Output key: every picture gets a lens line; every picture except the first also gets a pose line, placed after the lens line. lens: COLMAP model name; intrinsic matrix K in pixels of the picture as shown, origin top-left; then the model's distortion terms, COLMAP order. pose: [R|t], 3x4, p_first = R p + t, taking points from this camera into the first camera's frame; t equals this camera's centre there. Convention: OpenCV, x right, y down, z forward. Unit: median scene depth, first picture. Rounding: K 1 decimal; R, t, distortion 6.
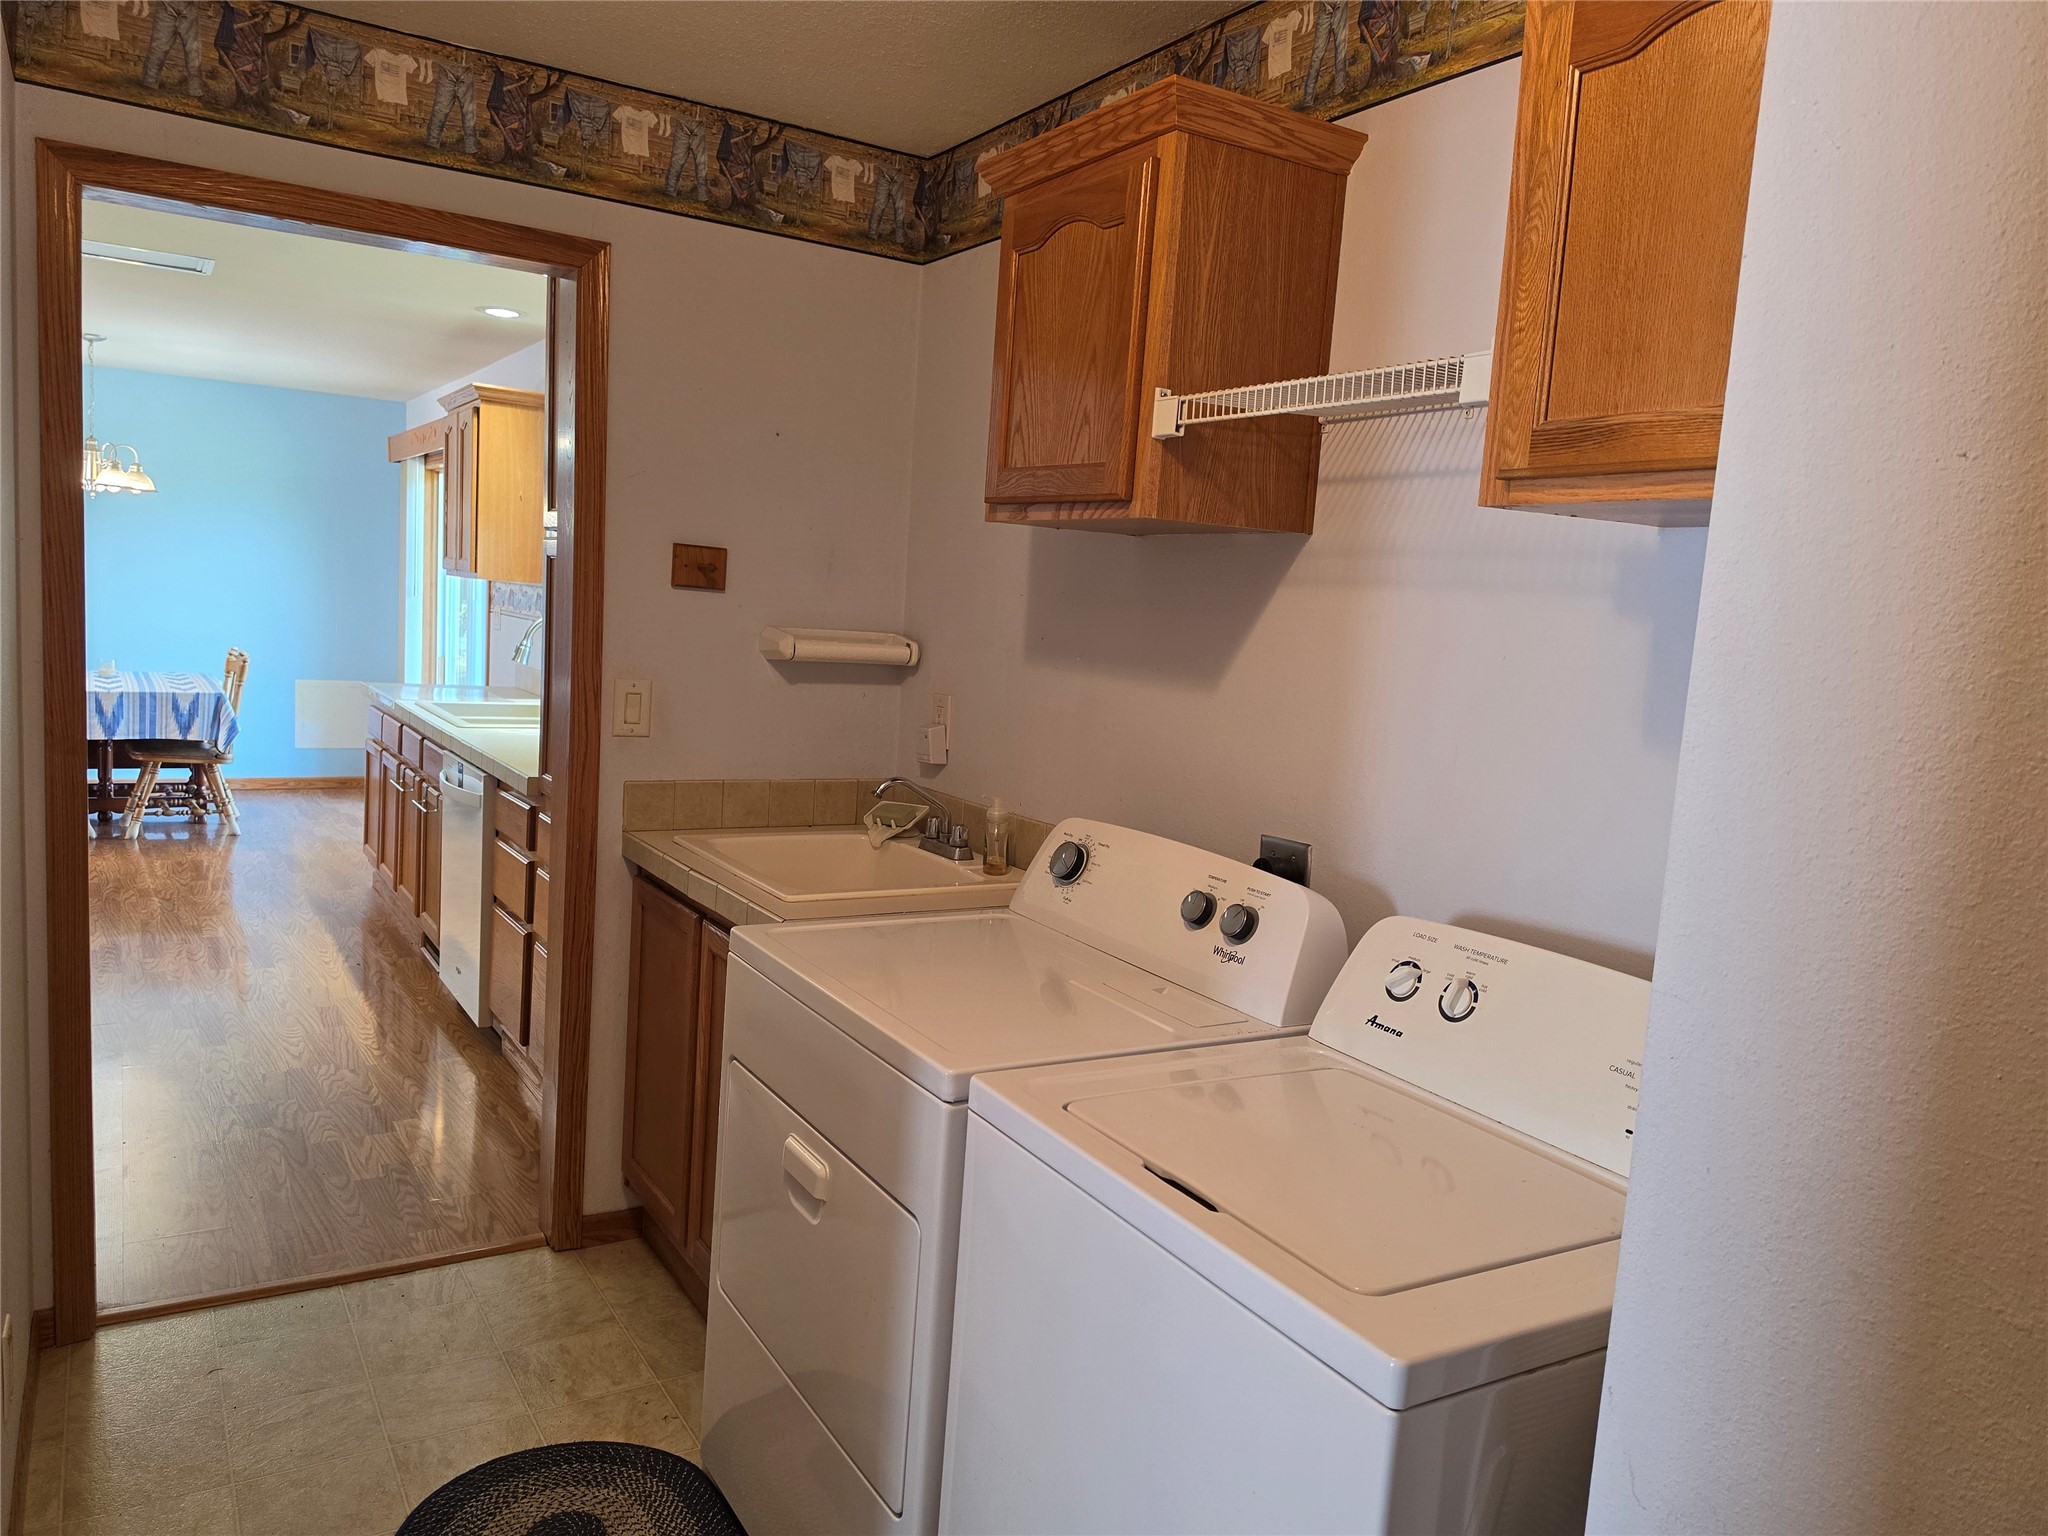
lens RADIAL K [[1449.9, 0, 1024.0], [0, 1449.9, 768.0], [0, 0, 1]] dist [0.087006, -0.131957]
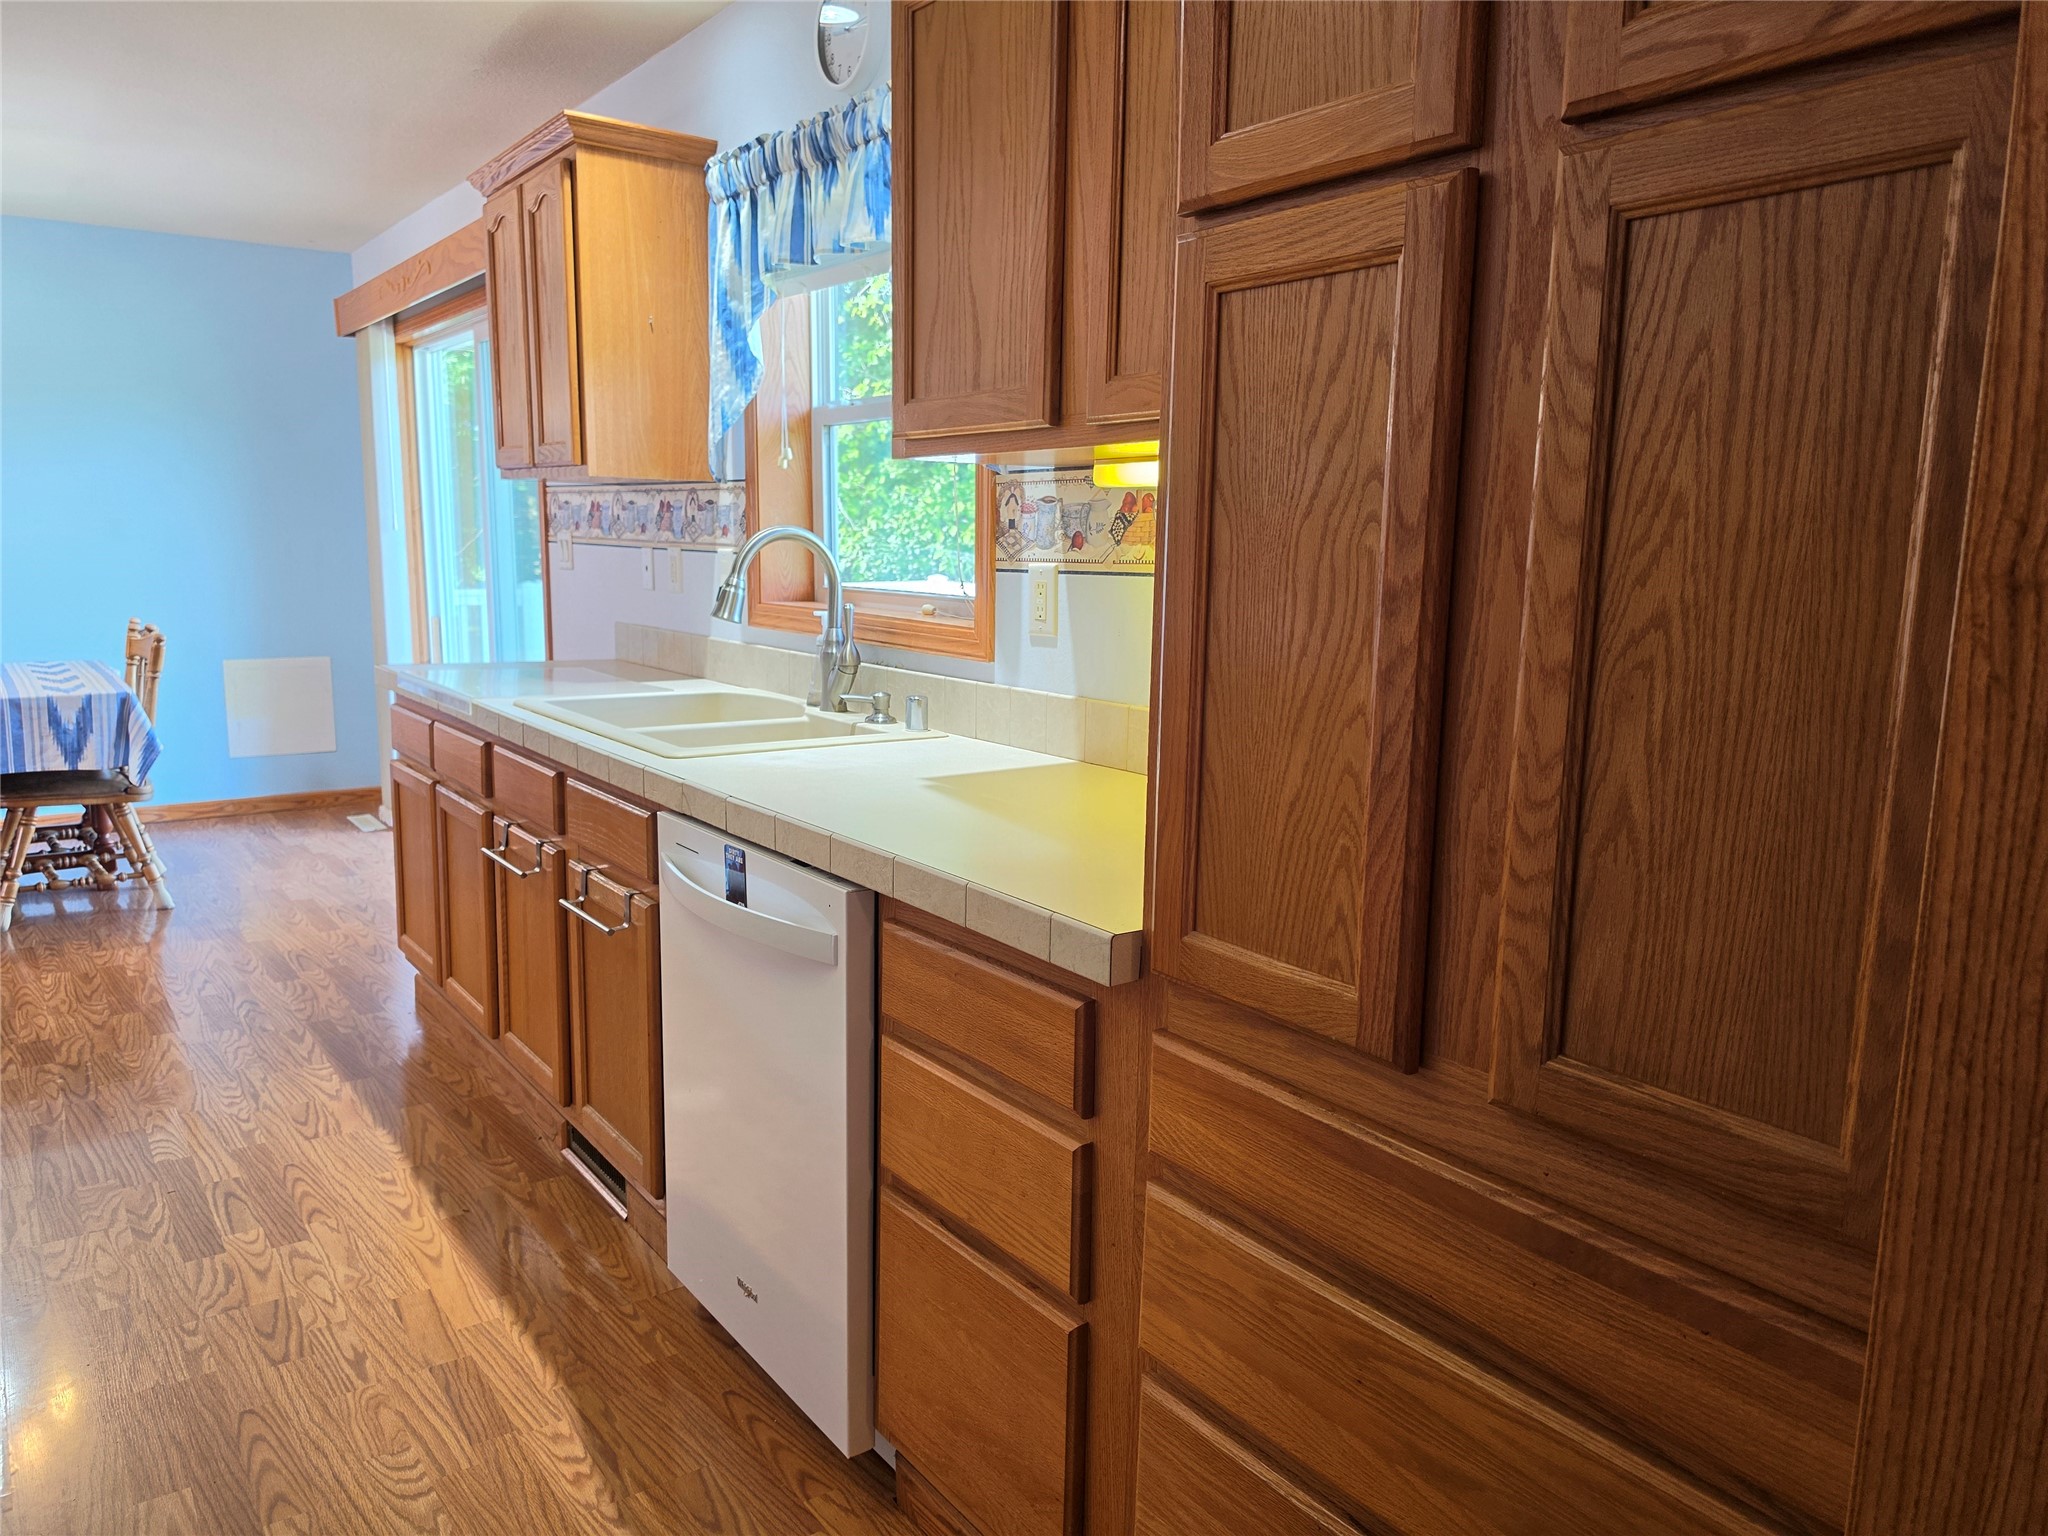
lens RADIAL K [[1449.9, 0, 1024.0], [0, 1449.9, 768.0], [0, 0, 1]] dist [0.087006, -0.131957]
pose [[0.996290, -0.059828, 0.061857, -0.207439], [0.056632, 0.997030, 0.052197, -0.030110], [-0.064796, -0.048500, 0.996719, 0.352330]]
